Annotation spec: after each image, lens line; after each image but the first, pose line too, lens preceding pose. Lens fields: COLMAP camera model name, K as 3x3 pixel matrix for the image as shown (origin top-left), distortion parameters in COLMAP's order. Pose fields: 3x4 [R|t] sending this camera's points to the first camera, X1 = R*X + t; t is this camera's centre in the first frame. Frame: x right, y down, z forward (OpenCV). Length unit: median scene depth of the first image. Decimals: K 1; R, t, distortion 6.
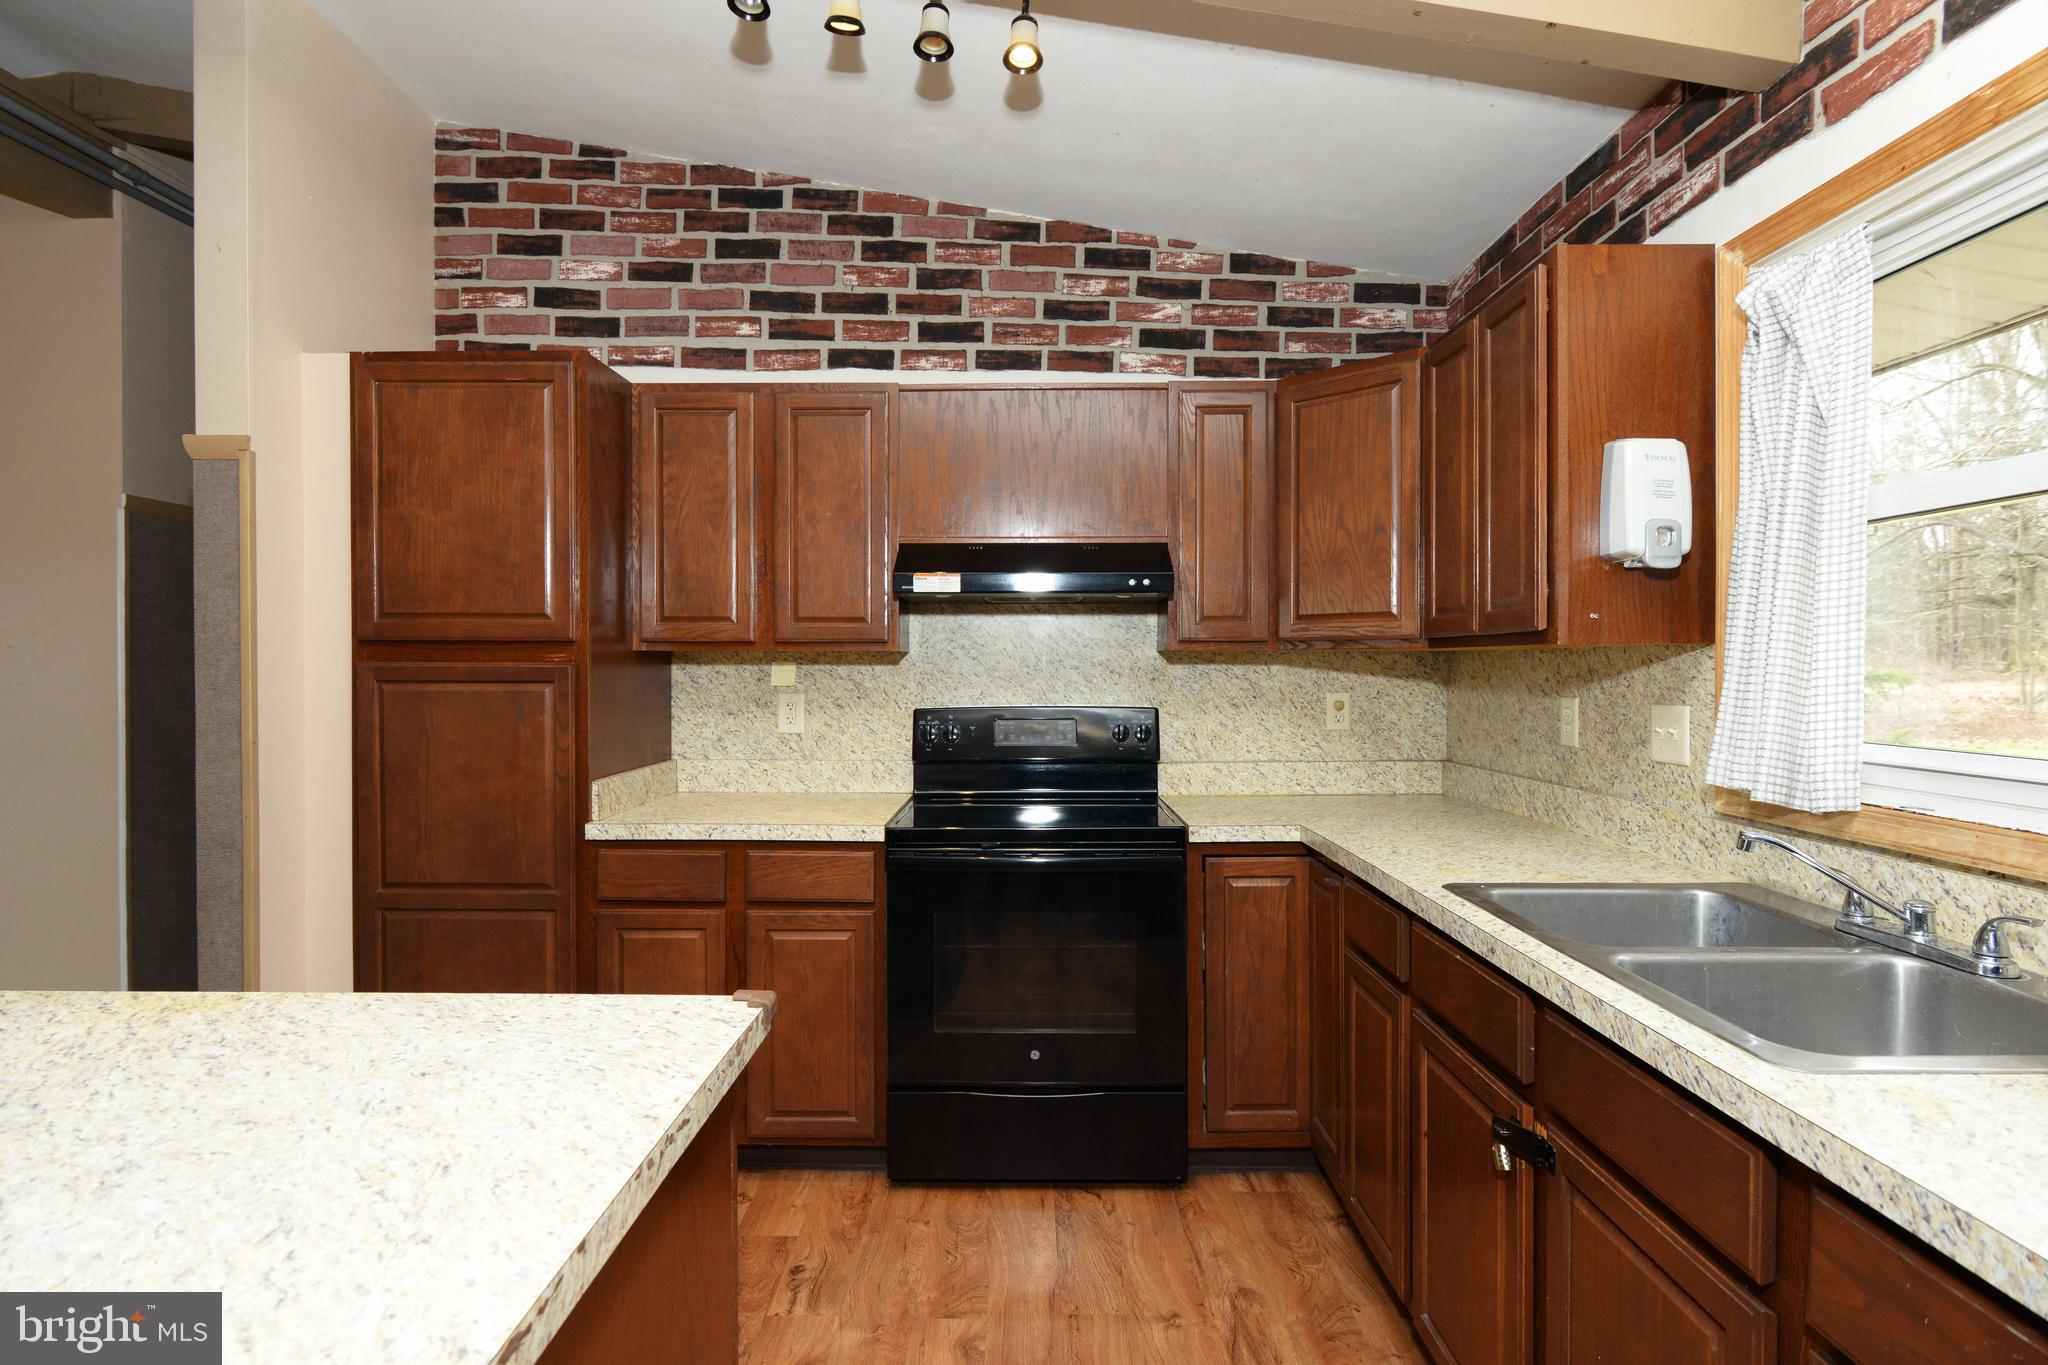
lens RADIAL K [[968.4, 0, 1033.2], [0, 968.4, 674.0], [0, 0, 1]] dist [-0.002695, -0.000253]
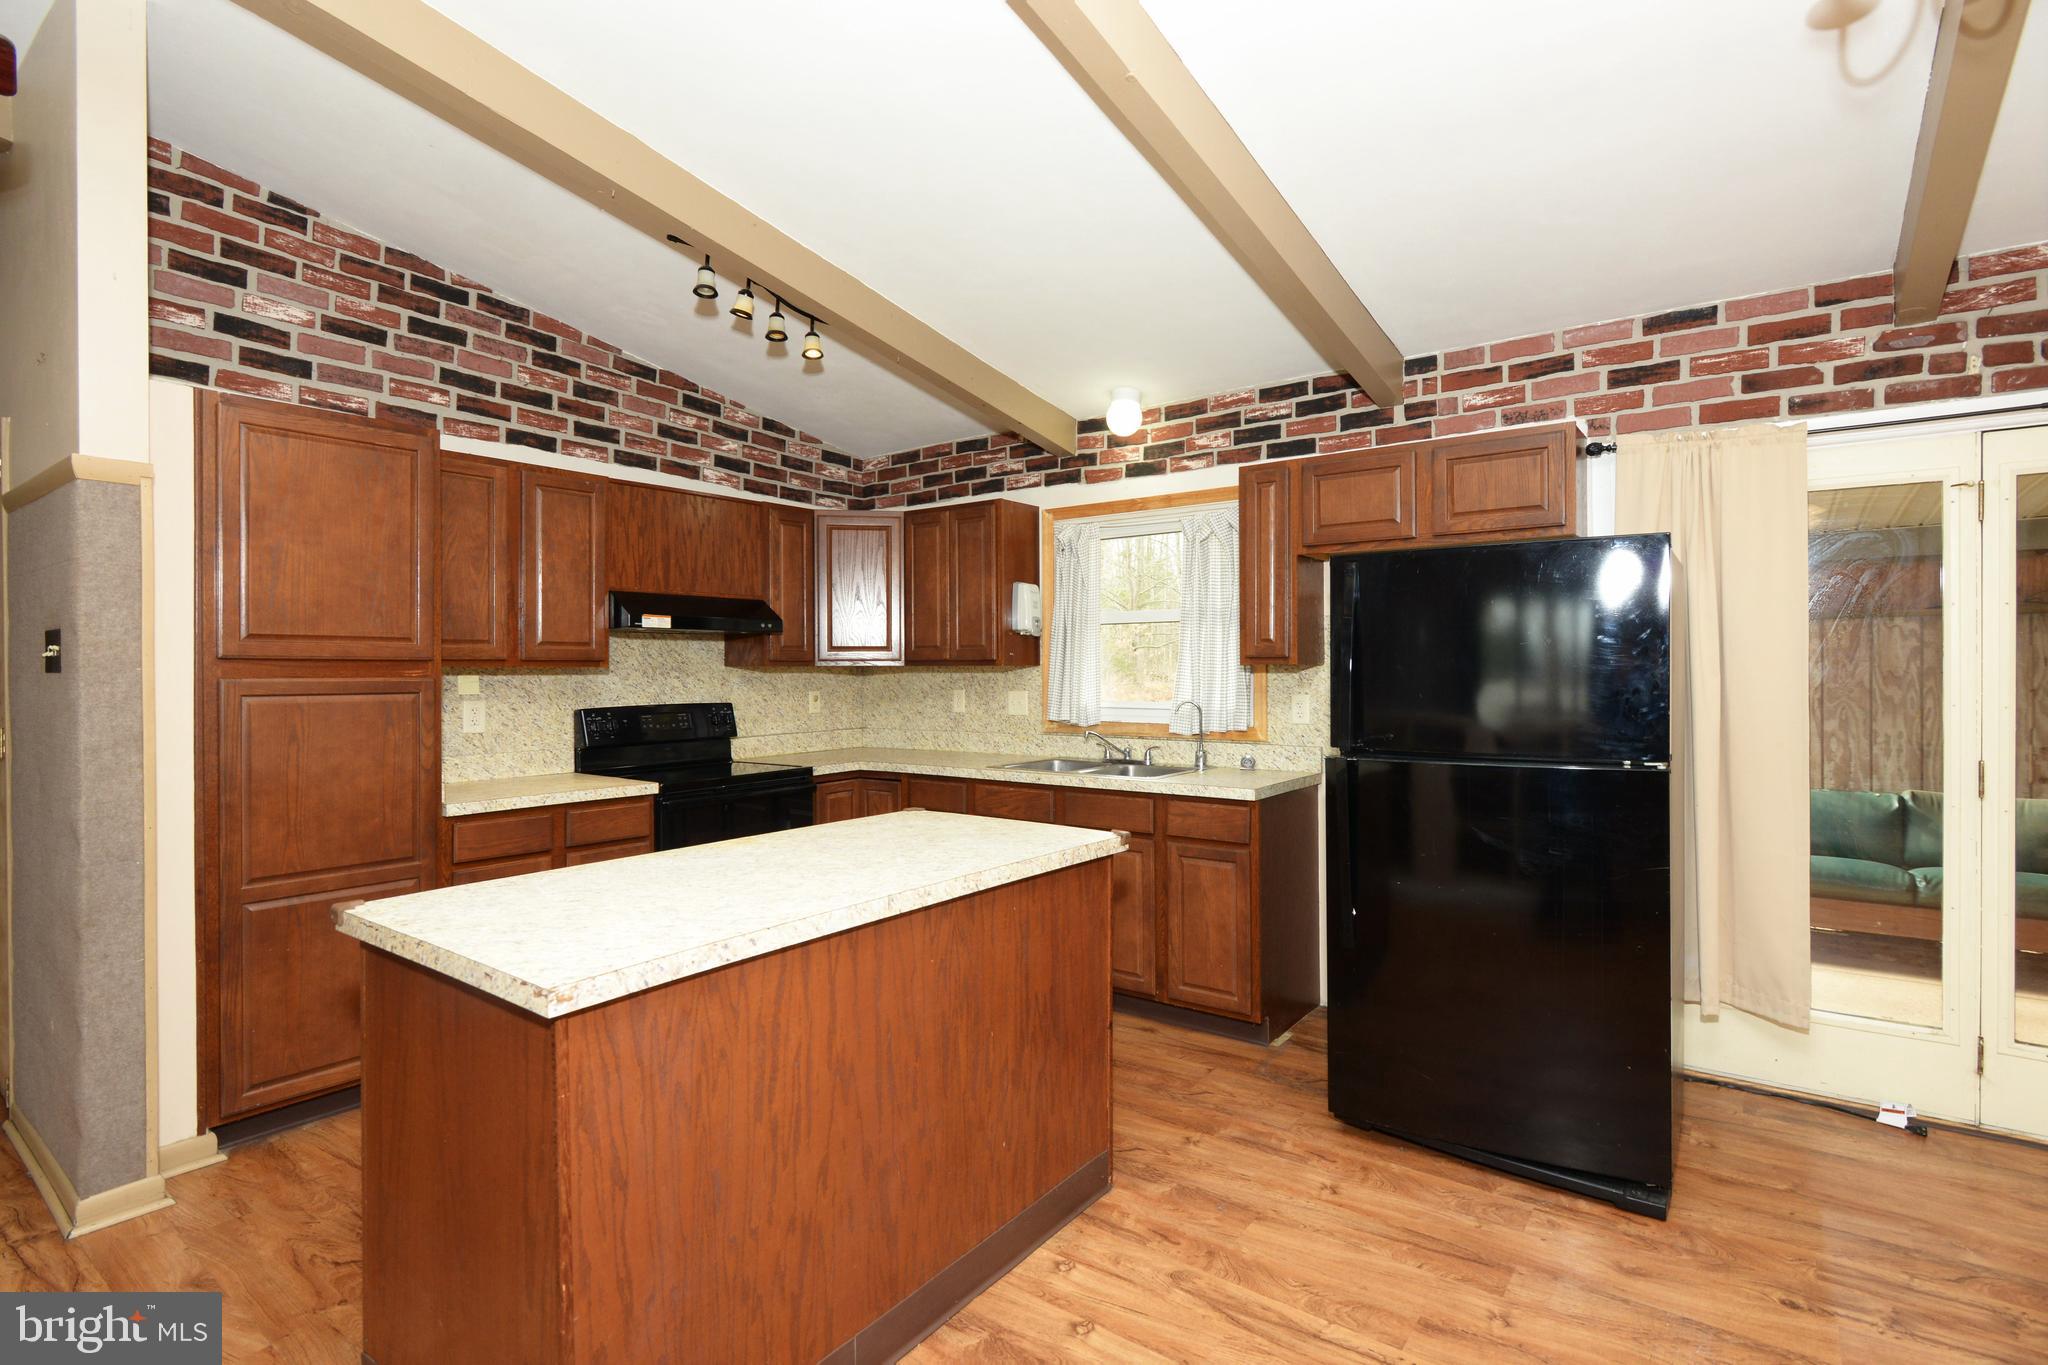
lens RADIAL K [[952.3, 0, 968.6], [0, 952.3, 678.2], [0, 0, 1]] dist [-0.004015, -0.000882]
pose [[0.635991, -0.010250, 0.771629, -0.792473], [0.011310, 0.999928, 0.003960, -0.006201], [-0.771614, 0.006208, 0.636061, -0.256965]]
